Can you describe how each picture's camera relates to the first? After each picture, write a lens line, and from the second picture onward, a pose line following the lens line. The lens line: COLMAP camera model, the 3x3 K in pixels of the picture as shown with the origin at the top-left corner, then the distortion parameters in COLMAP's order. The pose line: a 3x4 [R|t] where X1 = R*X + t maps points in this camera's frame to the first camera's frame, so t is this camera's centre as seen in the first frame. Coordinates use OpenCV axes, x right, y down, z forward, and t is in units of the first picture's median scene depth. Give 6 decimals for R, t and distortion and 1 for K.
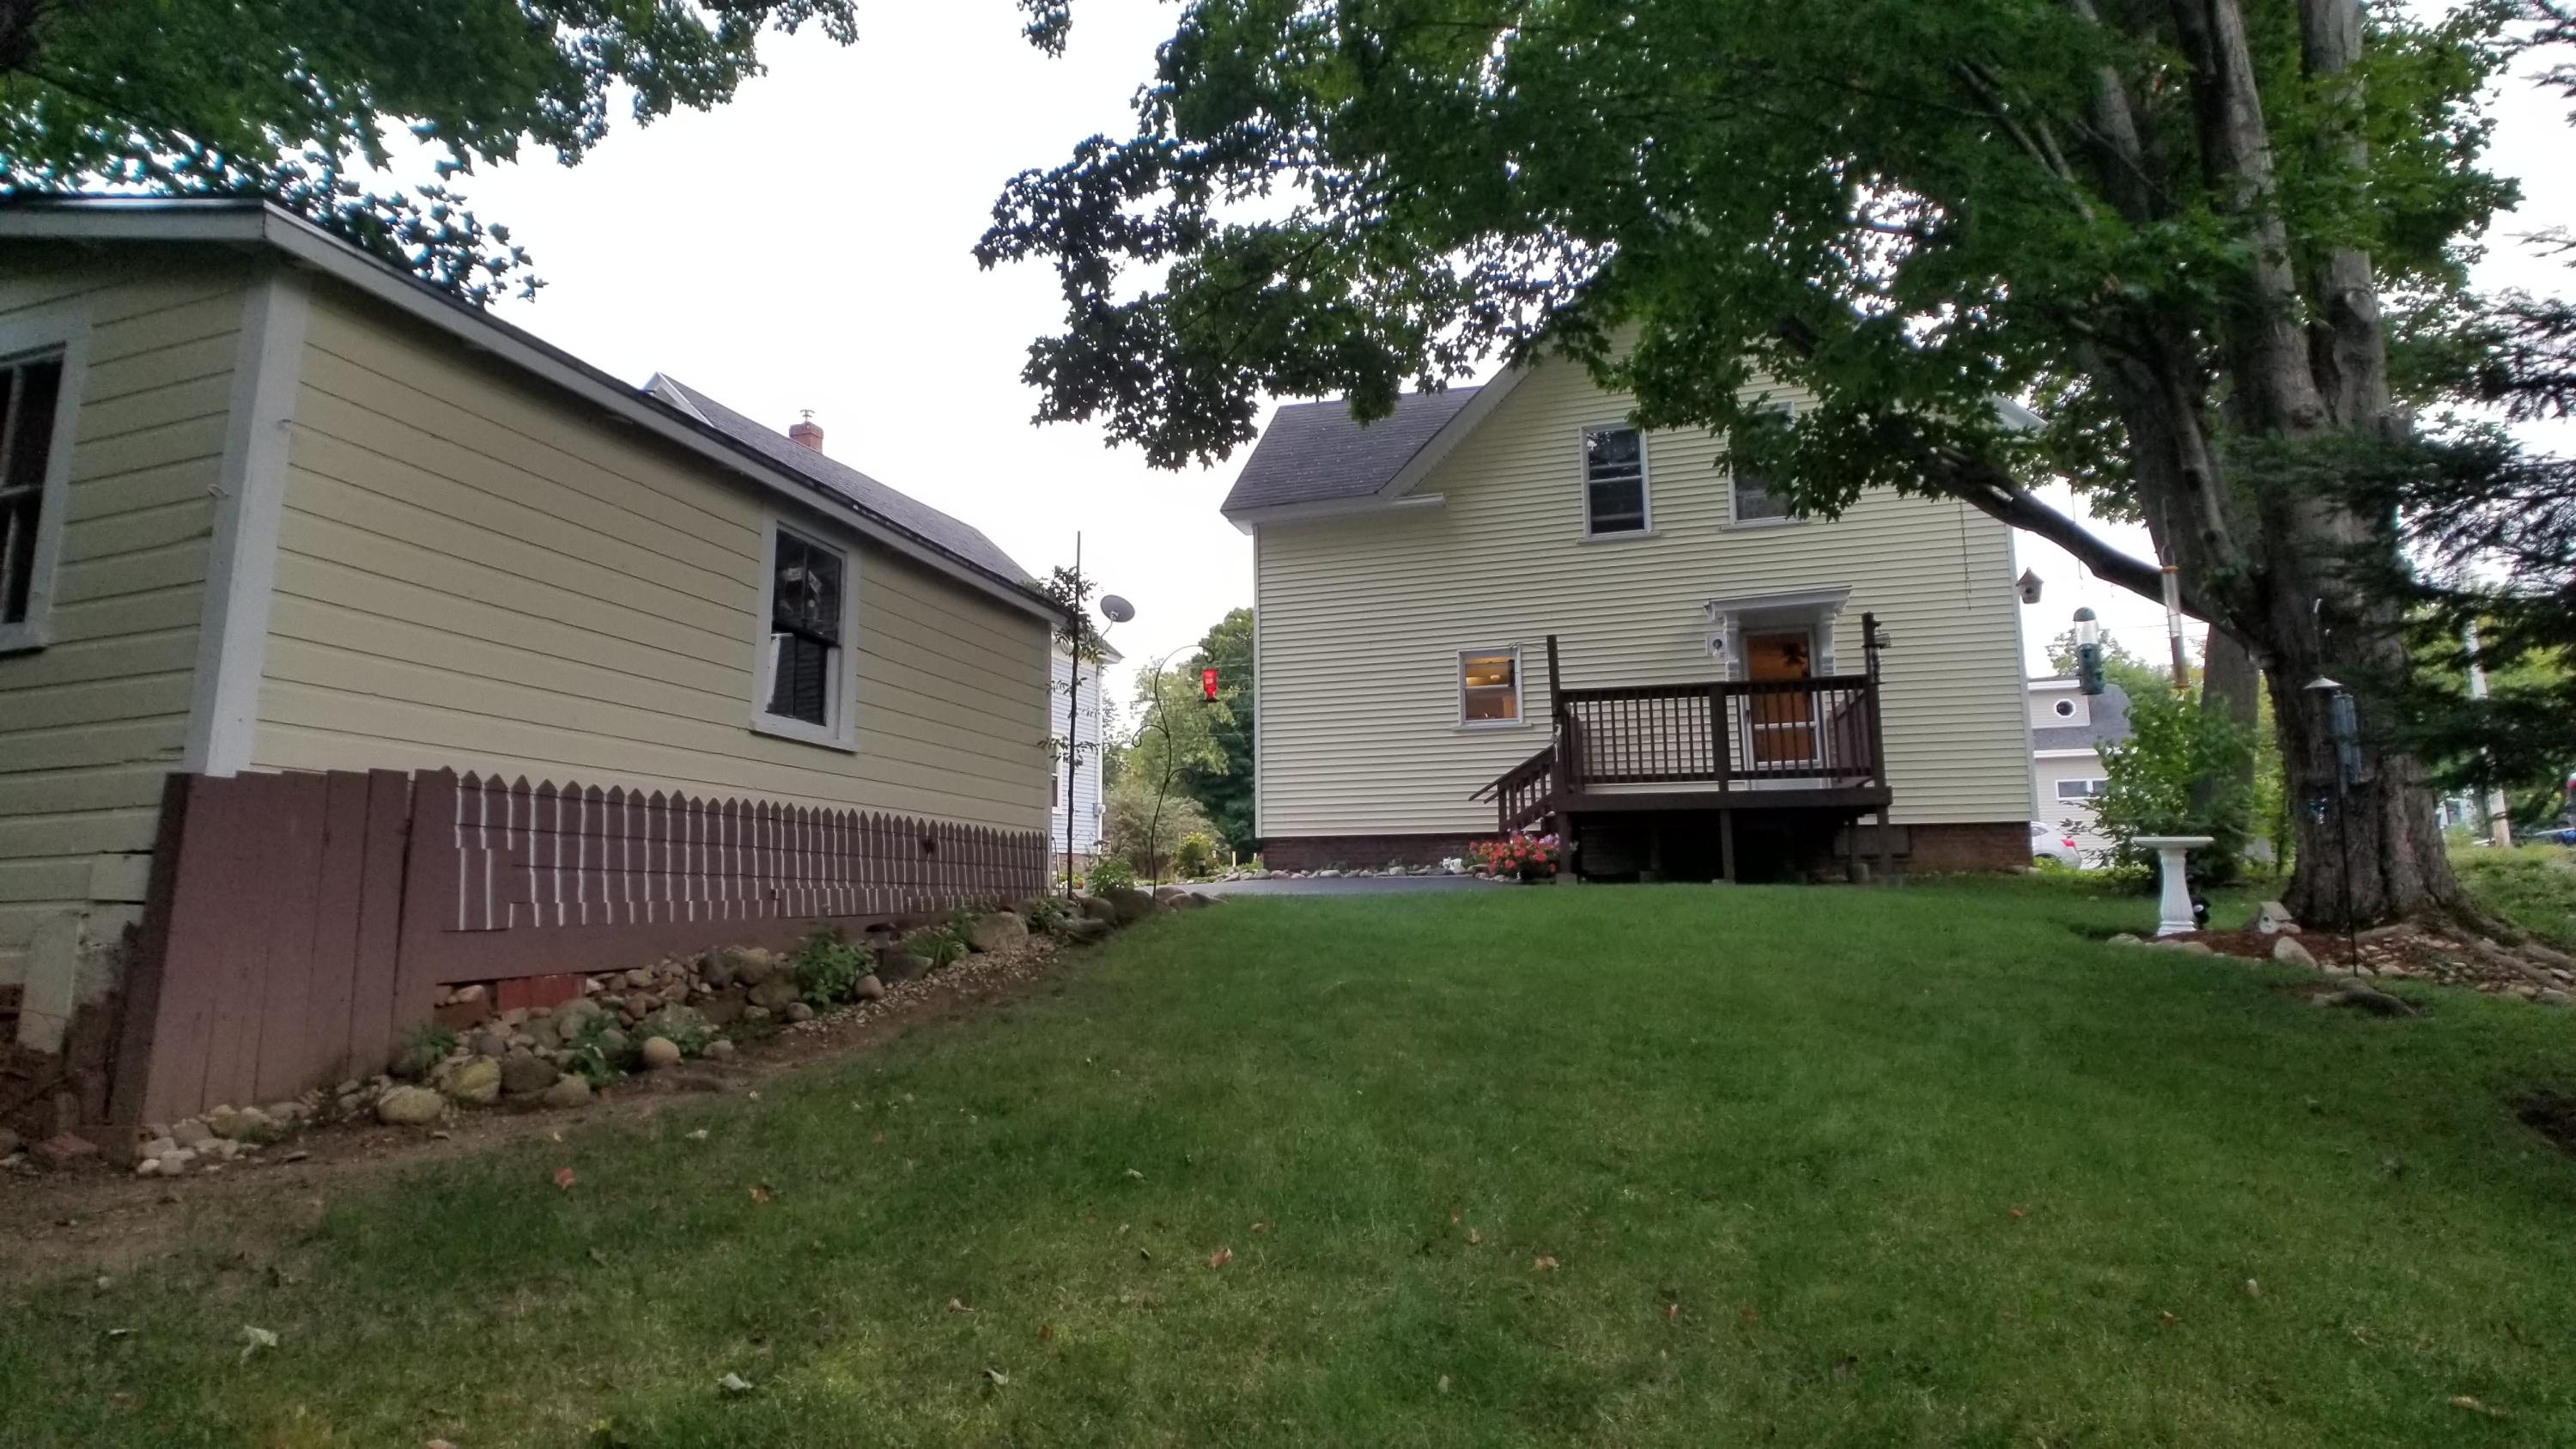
lens RADIAL K [[1295.6, 0, 1256.9], [0, 1295.6, 714.7], [0, 0, 1]] dist [-0.021475, -0.000520]
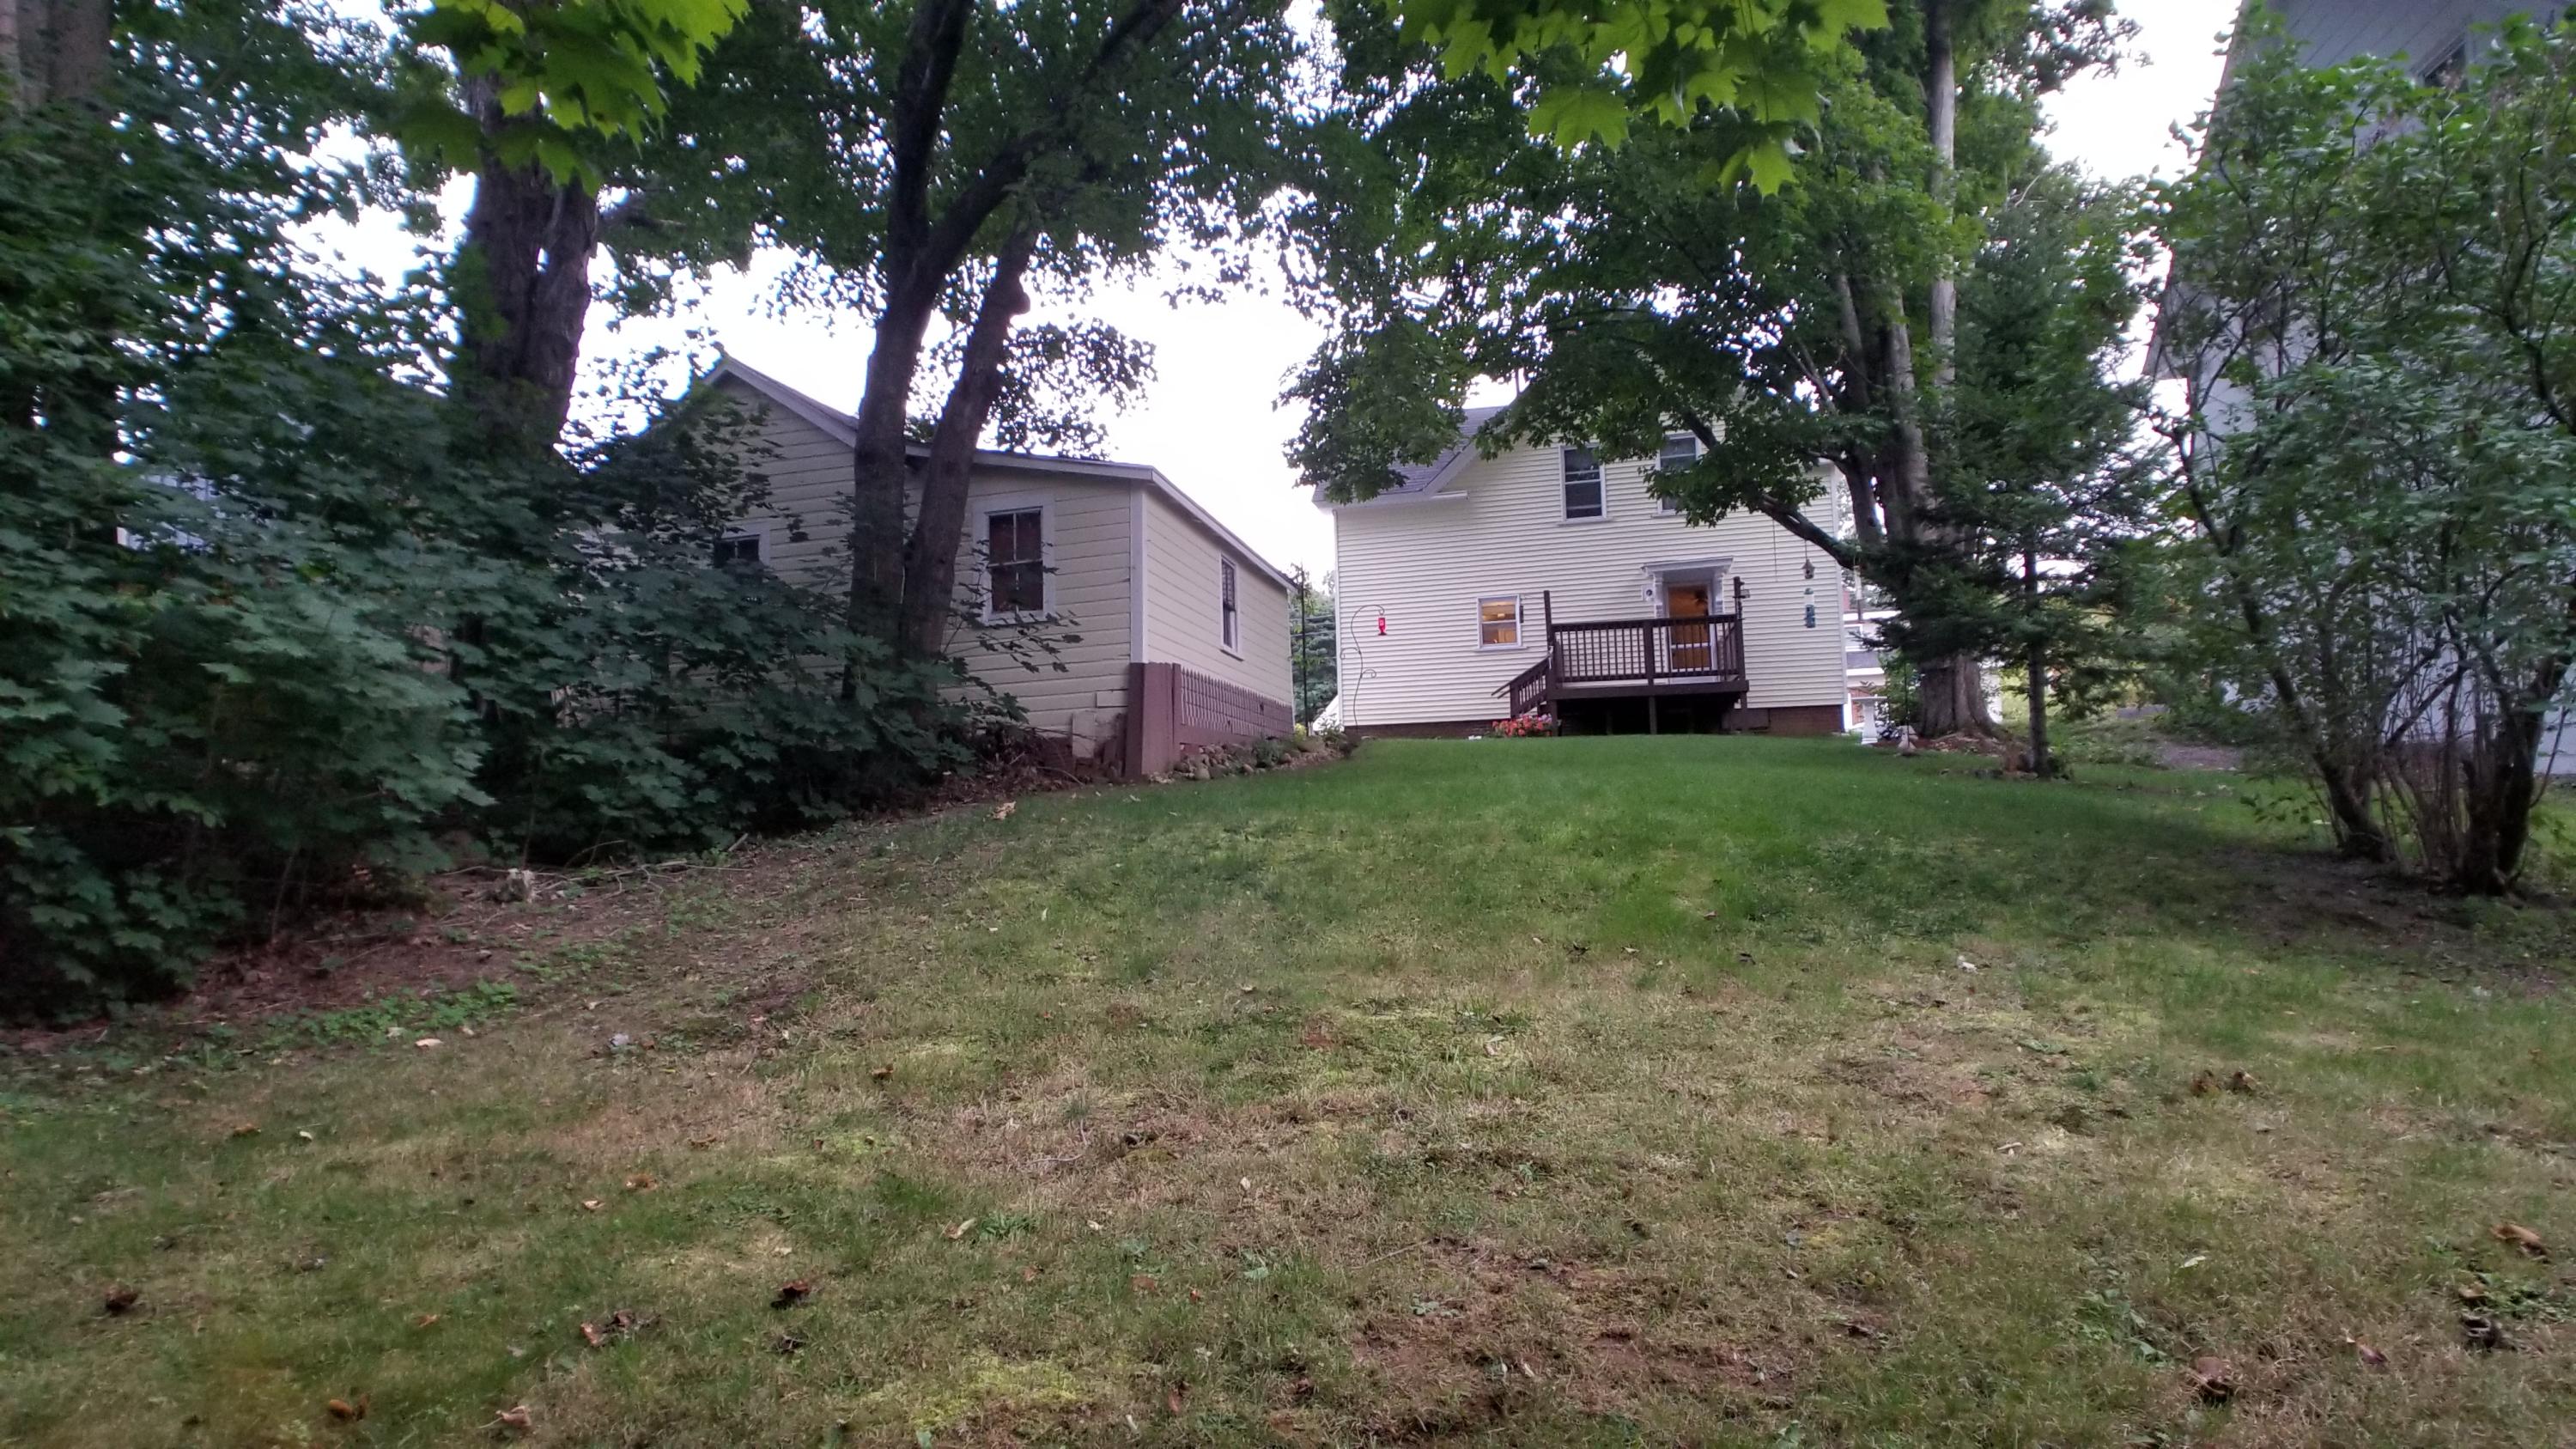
lens RADIAL K [[1295.6, 0, 1256.9], [0, 1295.6, 714.7], [0, 0, 1]] dist [-0.021475, -0.000520]
pose [[0.999041, -0.012148, 0.042059, -0.202924], [0.009842, 0.998459, 0.054623, 0.001541], [-0.042657, -0.054156, 0.997621, -0.601648]]
